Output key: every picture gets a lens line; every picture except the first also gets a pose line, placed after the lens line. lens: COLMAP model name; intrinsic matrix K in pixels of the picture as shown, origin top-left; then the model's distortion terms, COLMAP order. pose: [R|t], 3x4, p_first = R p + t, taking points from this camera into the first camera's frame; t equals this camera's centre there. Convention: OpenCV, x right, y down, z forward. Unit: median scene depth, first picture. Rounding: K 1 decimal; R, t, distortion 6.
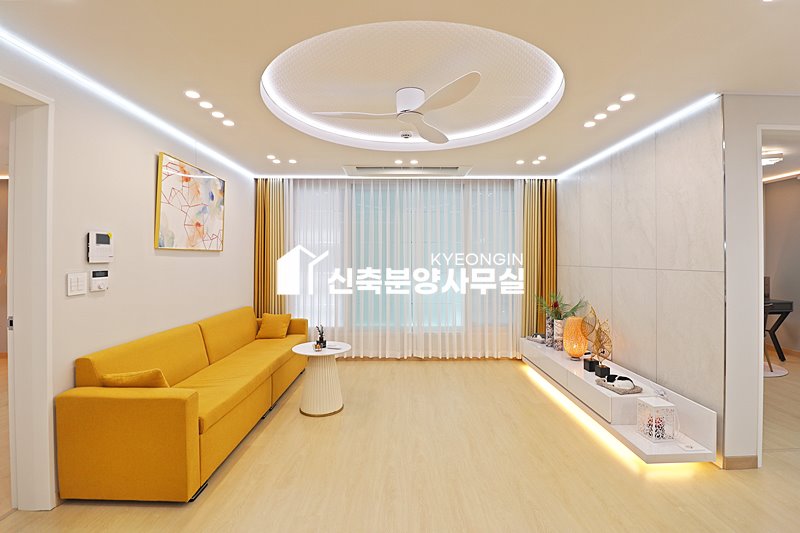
lens RADIAL K [[370.9, 0, 401.9], [0, 370.9, 258.6], [0, 0, 1]] dist [-0.009071, -0.007712]
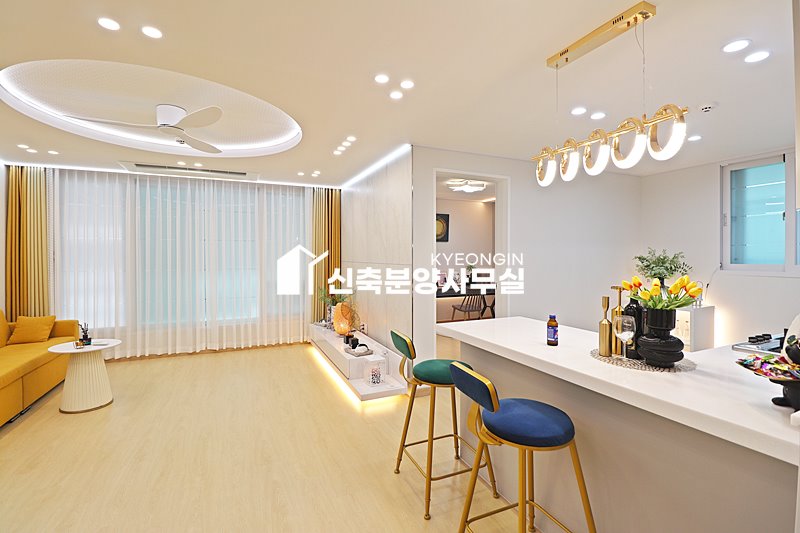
lens RADIAL K [[370.9, 0, 401.7], [0, 370.9, 259.1], [0, 0, 1]] dist [-0.009071, -0.007712]
pose [[0.913568, -0.003302, 0.406672, 0.148810], [-0.001161, 0.999942, 0.010729, -0.003122], [-0.406684, -0.010274, 0.913511, -0.228783]]
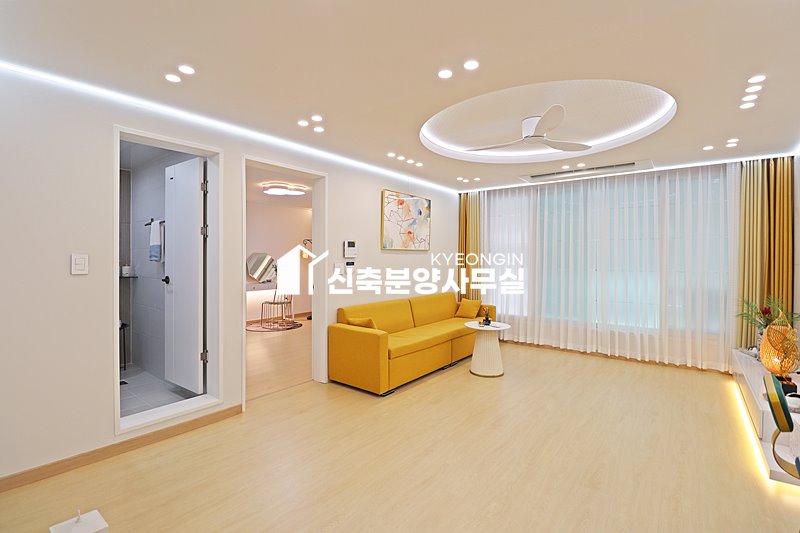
lens RADIAL K [[370.9, 0, 402.1], [0, 370.9, 257.2], [0, 0, 1]] dist [-0.009071, -0.007712]
pose [[0.784841, 0.002635, -0.619692, 0.321788], [-0.002467, 0.999996, 0.001128, 0.004504], [0.619692, 0.000644, 0.784844, -0.171945]]
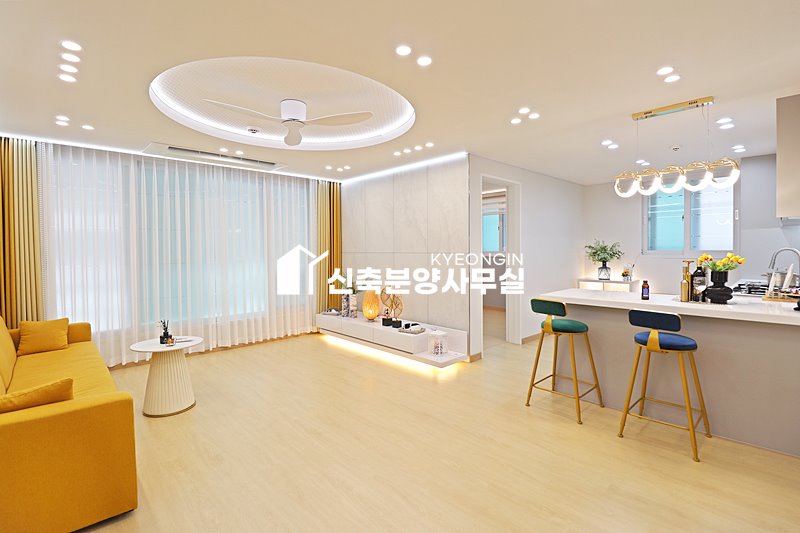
lens RADIAL K [[370.9, 0, 403.1], [0, 370.9, 258.0], [0, 0, 1]] dist [-0.009071, -0.007712]
pose [[0.726082, -0.021426, 0.687275, -0.385688], [0.006050, 0.999675, 0.024774, 0.008315], [-0.687582, -0.013830, 0.725975, -0.063403]]
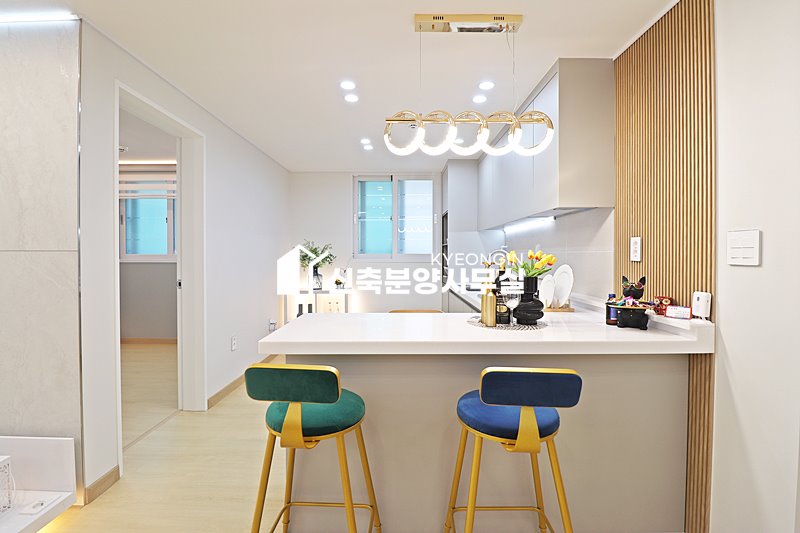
lens RADIAL K [[370.9, 0, 398.6], [0, 370.9, 258.4], [0, 0, 1]] dist [-0.009071, -0.007712]
pose [[0.007537, -0.008013, 0.999939, 0.075544], [-0.002671, 0.999964, 0.008033, 0.027675], [-0.999968, -0.002732, 0.007515, 0.206615]]
